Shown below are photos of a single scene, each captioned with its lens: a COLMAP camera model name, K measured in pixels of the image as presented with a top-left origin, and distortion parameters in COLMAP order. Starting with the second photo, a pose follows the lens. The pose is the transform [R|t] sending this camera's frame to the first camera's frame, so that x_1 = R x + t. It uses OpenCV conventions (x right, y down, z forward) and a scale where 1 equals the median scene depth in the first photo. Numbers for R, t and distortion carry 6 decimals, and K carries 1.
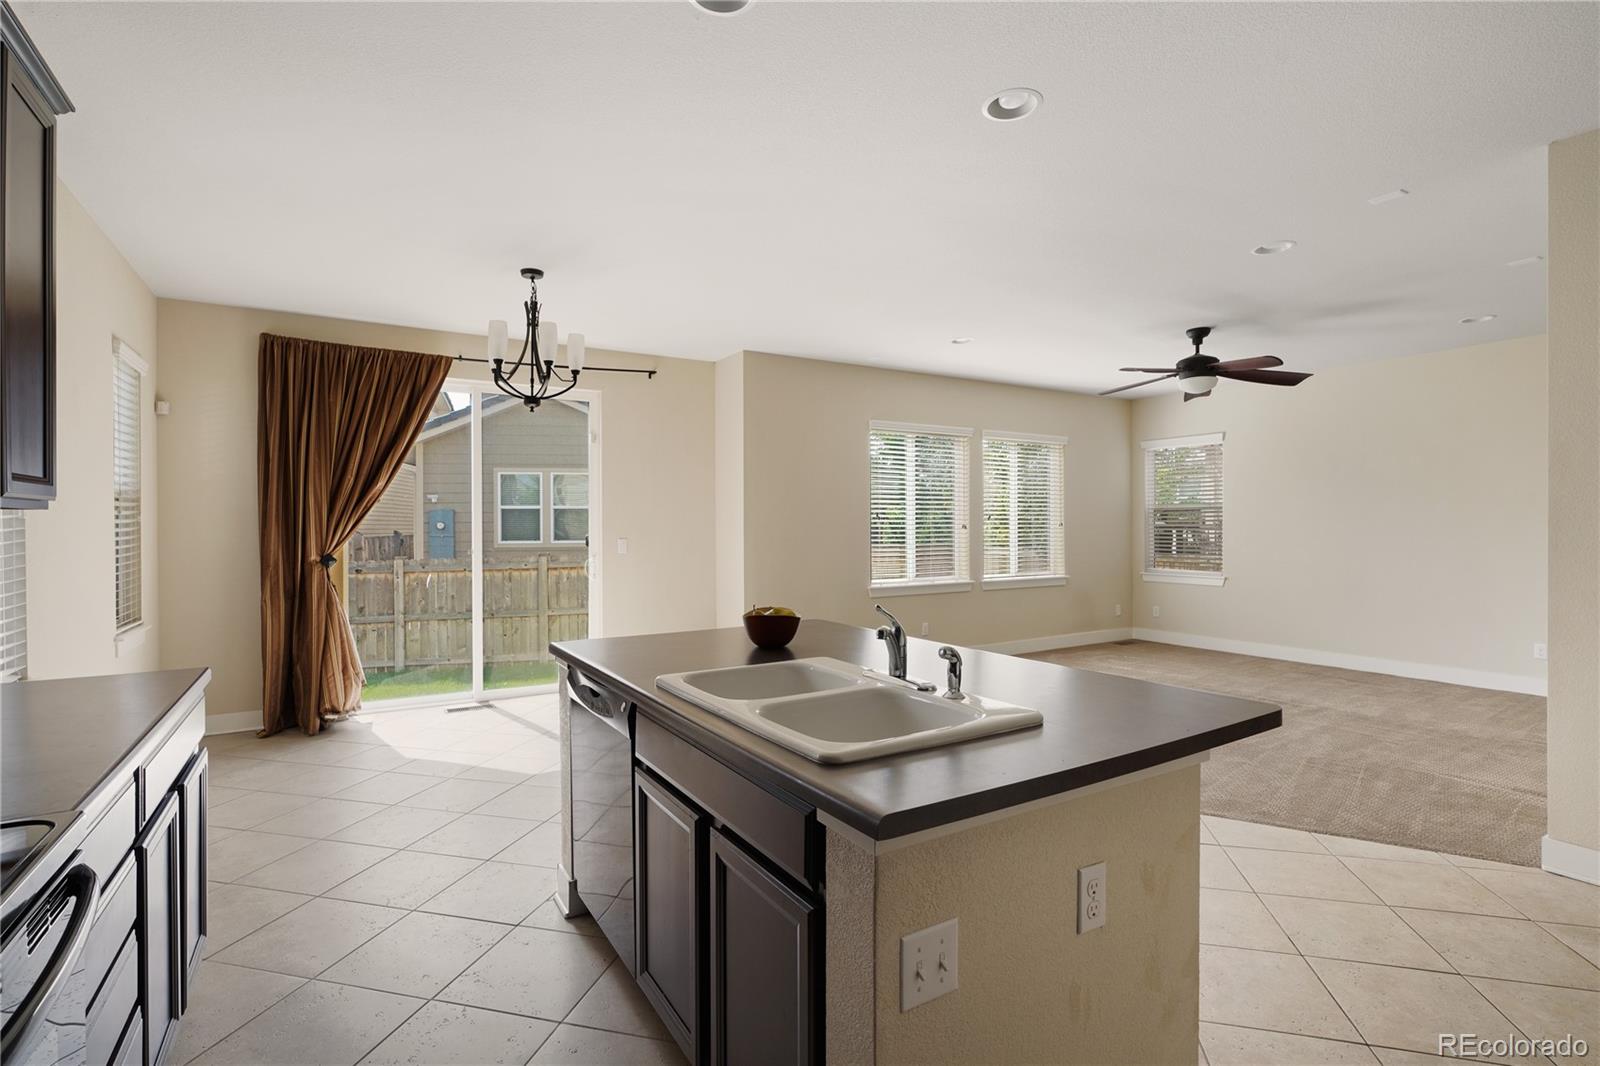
lens RADIAL K [[762.0, 0, 800.4], [0, 762.0, 533.5], [0, 0, 1]] dist [0.003038, -0.000284]
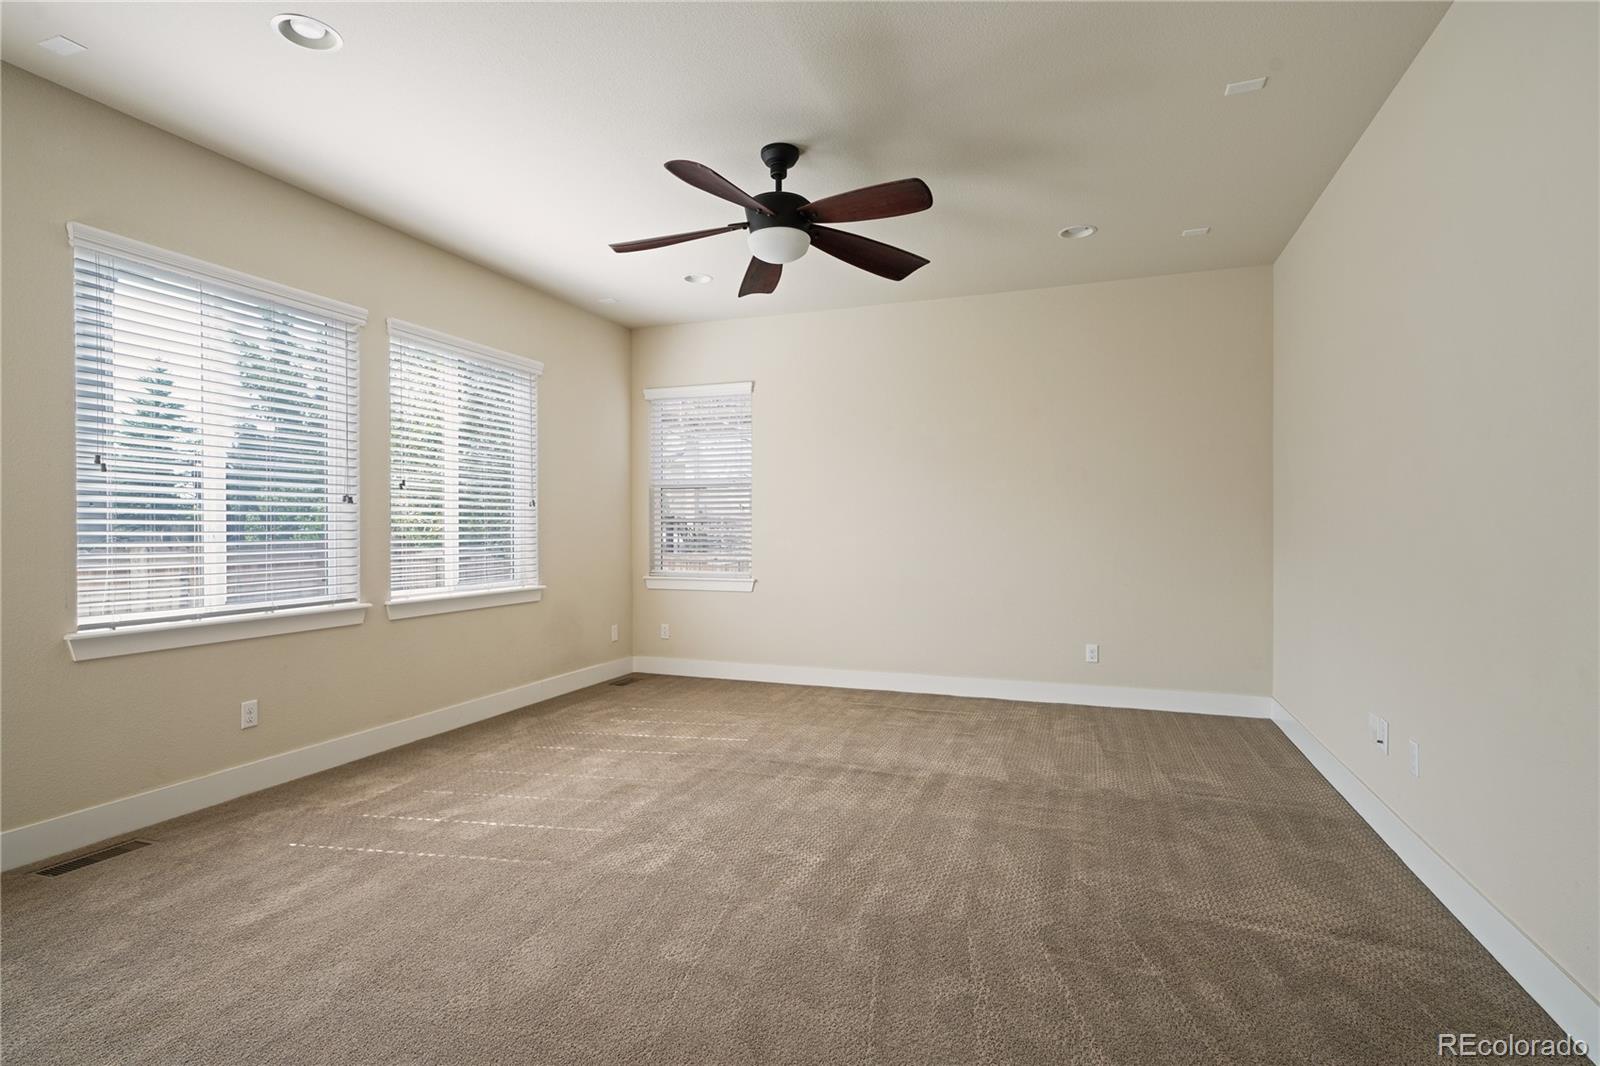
lens RADIAL K [[808.8, 0, 790.3], [0, 808.8, 534.6], [0, 0, 1]] dist [0.013149, -0.000744]
pose [[0.791843, -0.001936, 0.610721, 0.109182], [0.003350, 0.999994, -0.001174, 0.015361], [-0.610715, 0.002976, 0.791845, 0.360654]]
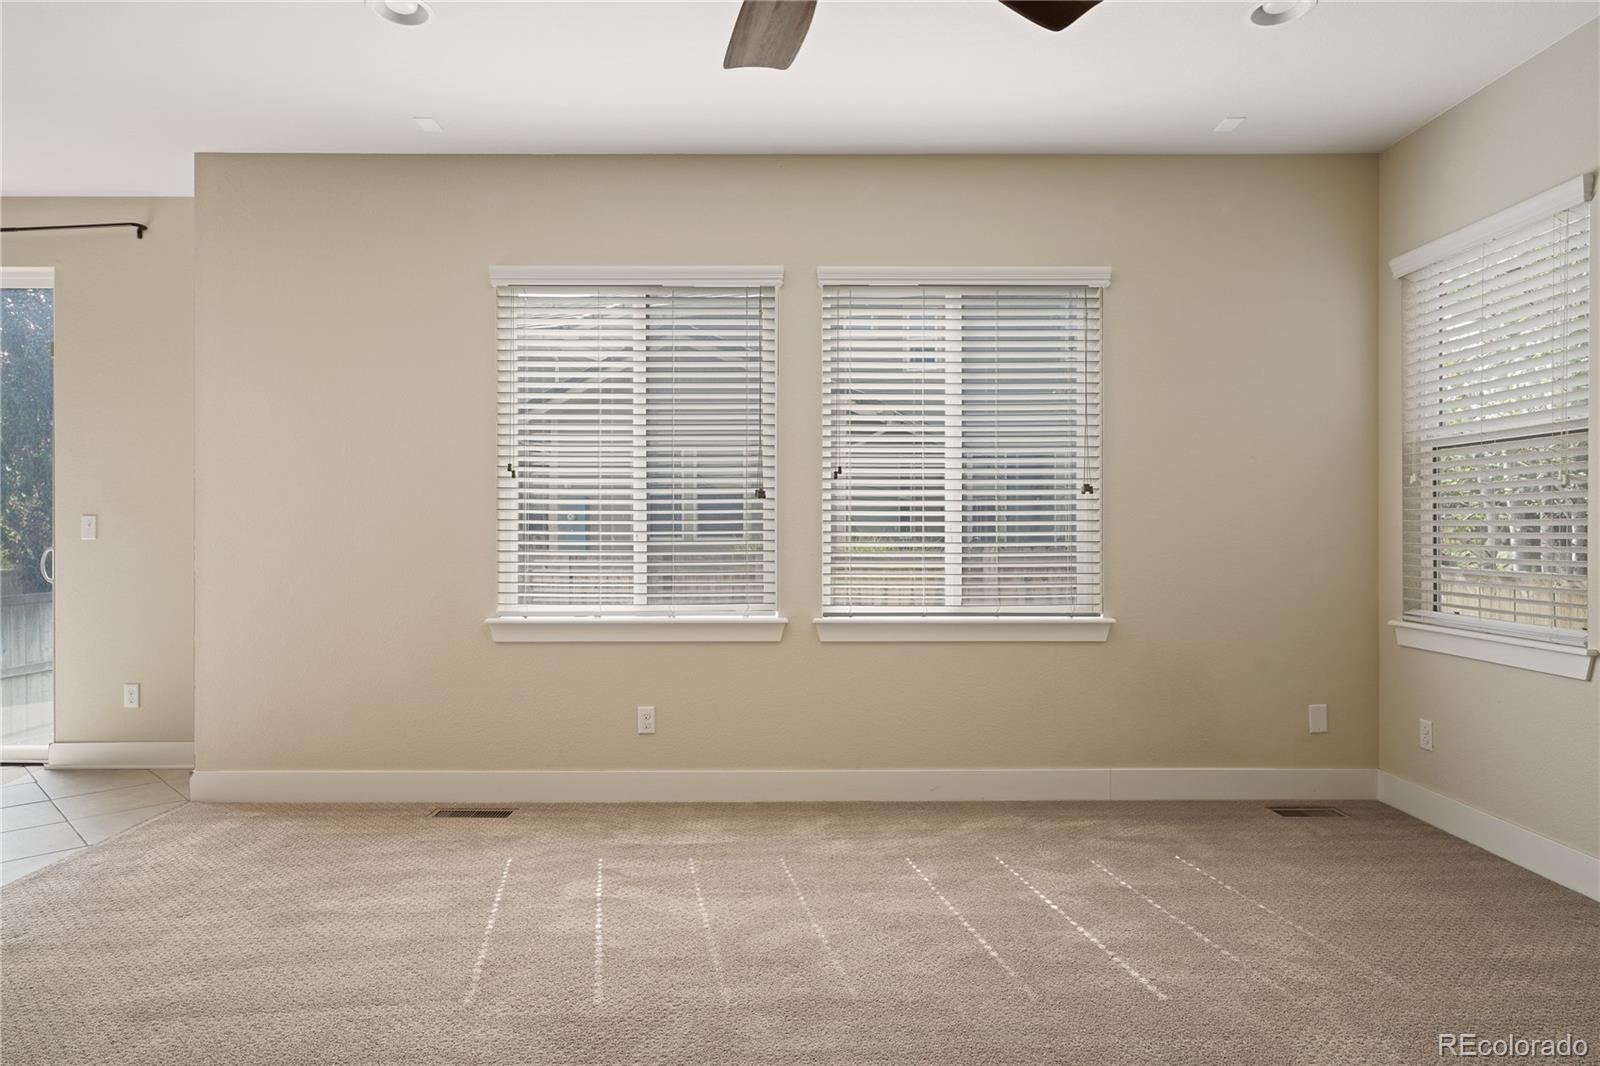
lens RADIAL K [[967.3, 0, 793.0], [0, 967.3, 529.5], [0, 0, 1]] dist [0.006448, 0.003564]
pose [[0.850892, 0.007888, -0.525281, 0.483880], [-0.006425, 0.999969, 0.004608, 0.008247], [0.525301, -0.000546, 0.850916, 0.499195]]
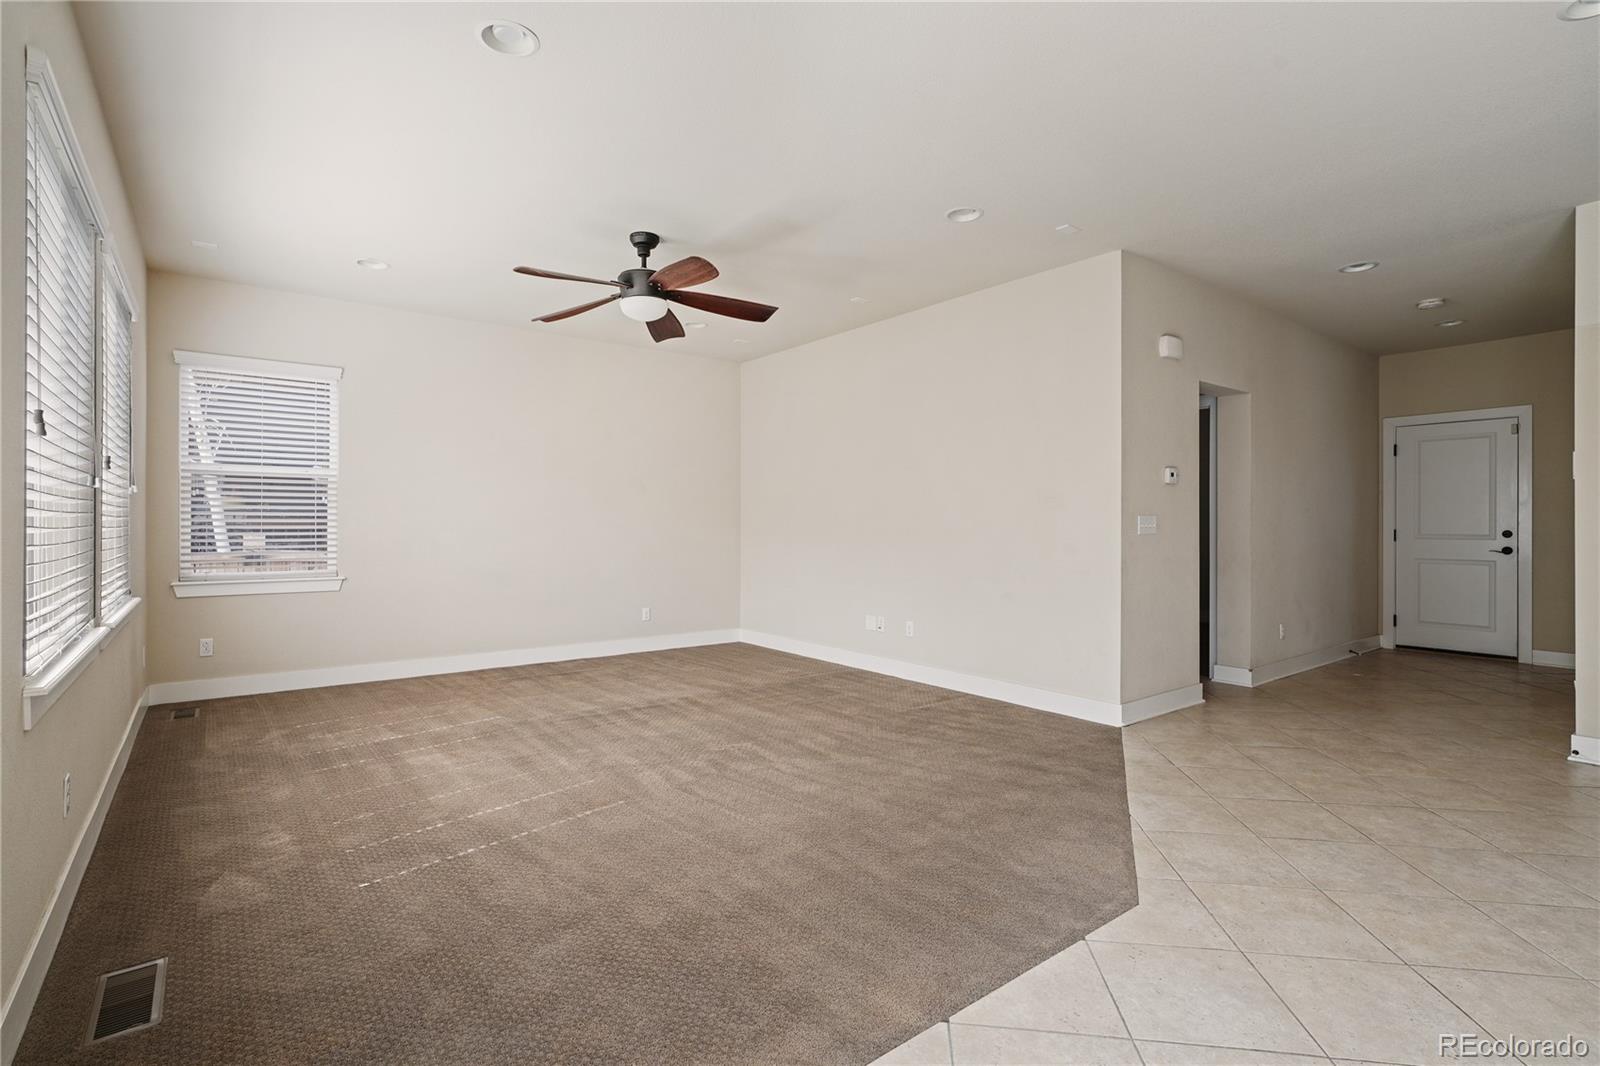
lens RADIAL K [[762.0, 0, 804.8], [0, 762.0, 527.3], [0, 0, 1]] dist [0.003038, -0.000284]
pose [[-0.112587, -0.002999, 0.993637, -0.174214], [0.002378, 0.999992, 0.003288, 0.010781], [-0.993639, 0.002733, -0.112579, 0.653544]]
